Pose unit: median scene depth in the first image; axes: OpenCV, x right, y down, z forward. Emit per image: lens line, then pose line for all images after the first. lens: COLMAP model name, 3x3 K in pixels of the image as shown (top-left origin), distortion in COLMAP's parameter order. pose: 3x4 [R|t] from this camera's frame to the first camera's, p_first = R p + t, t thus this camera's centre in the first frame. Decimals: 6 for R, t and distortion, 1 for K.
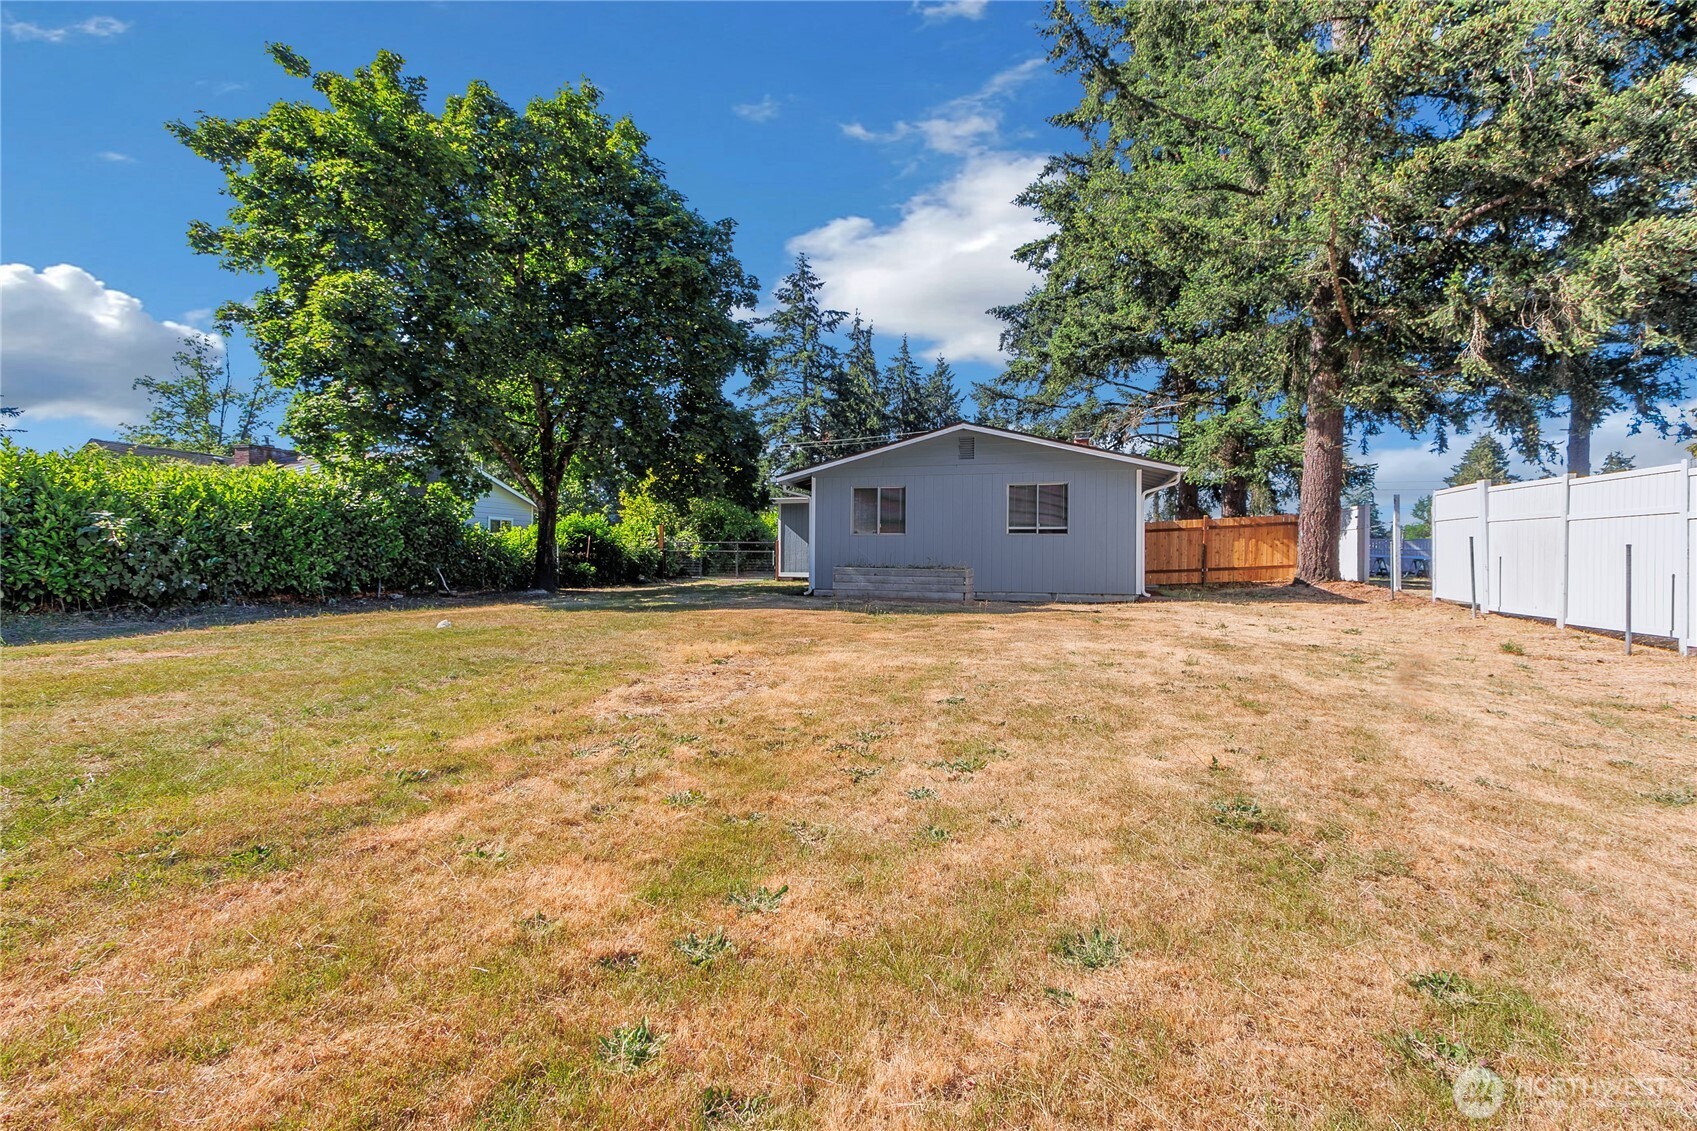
lens RADIAL K [[819.0, 0, 850.2], [0, 819.0, 554.9], [0, 0, 1]] dist [0.003378, -0.000253]
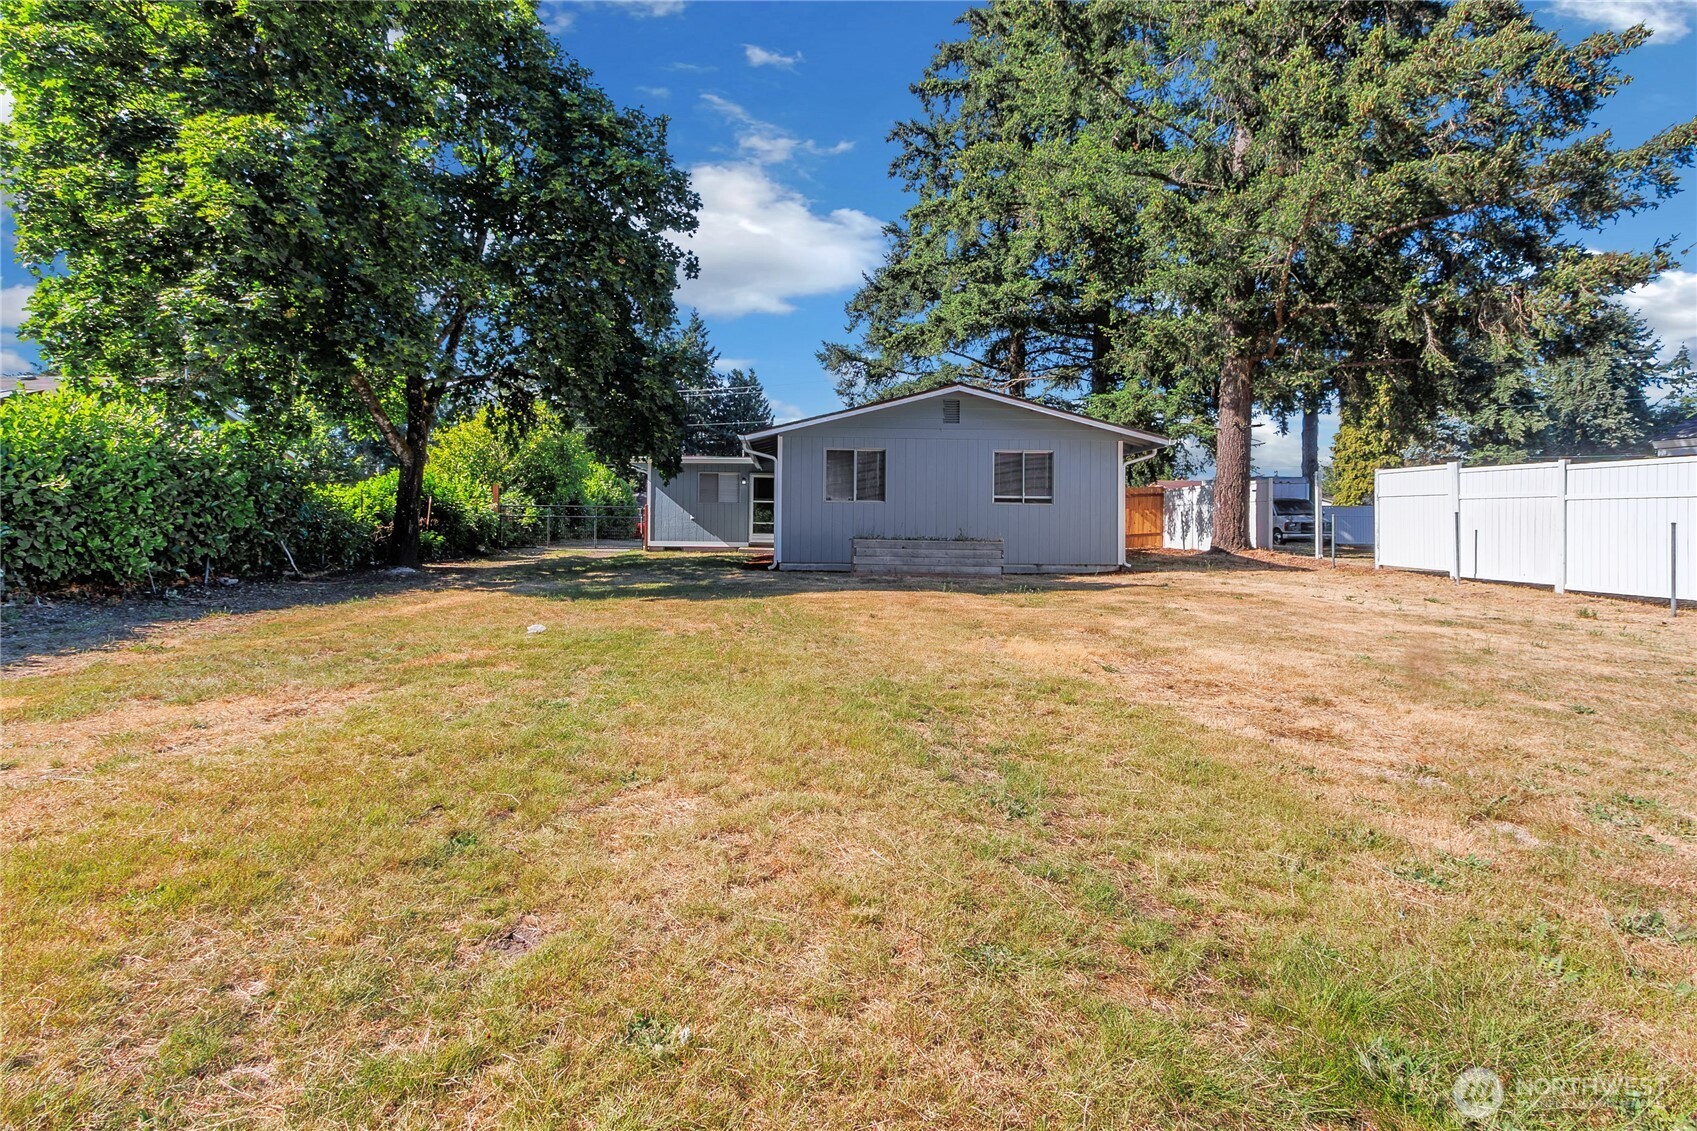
lens RADIAL K [[834.7, 0, 848.7], [0, 834.7, 516.9], [0, 0, 1]] dist [0.001823, -0.000141]
pose [[0.942018, 0.005471, 0.335518, -0.292966], [-0.005185, 0.999985, -0.001747, -0.006747], [-0.335522, -0.000094, 0.942032, 0.138091]]
